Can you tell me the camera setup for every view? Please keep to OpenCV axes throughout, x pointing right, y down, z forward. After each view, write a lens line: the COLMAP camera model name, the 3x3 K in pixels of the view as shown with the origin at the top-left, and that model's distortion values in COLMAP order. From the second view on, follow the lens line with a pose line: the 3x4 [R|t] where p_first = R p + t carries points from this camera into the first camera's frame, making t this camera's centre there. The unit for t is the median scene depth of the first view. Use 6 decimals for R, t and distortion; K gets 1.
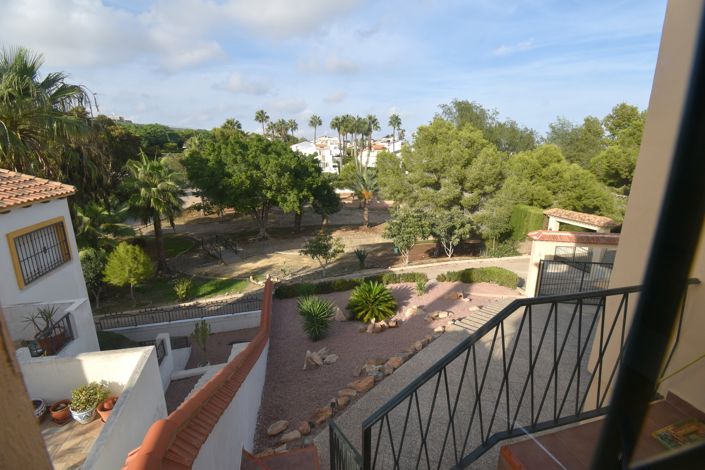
lens RADIAL K [[310.5, 0, 353.1], [0, 310.5, 231.1], [0, 0, 1]] dist [0.023293, -0.025648]
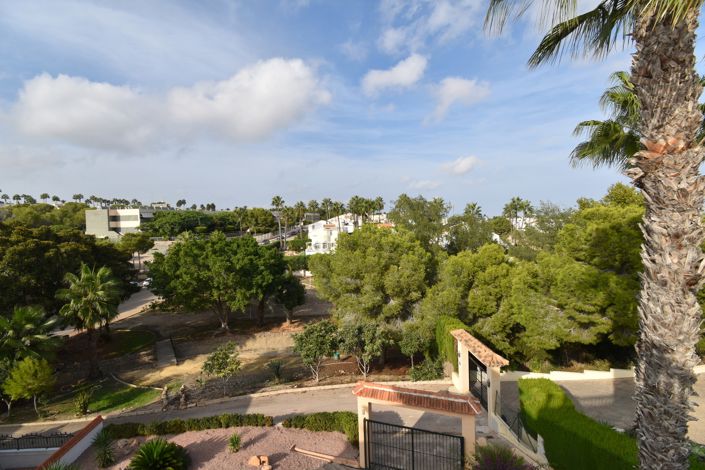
lens RADIAL K [[310.5, 0, 353.1], [0, 310.5, 231.1], [0, 0, 1]] dist [0.023293, -0.025648]
pose [[0.986692, -0.024310, -0.160770, 0.415166], [-0.009387, 0.978595, -0.205581, -0.134532], [0.162327, 0.204354, 0.965344, 0.042894]]
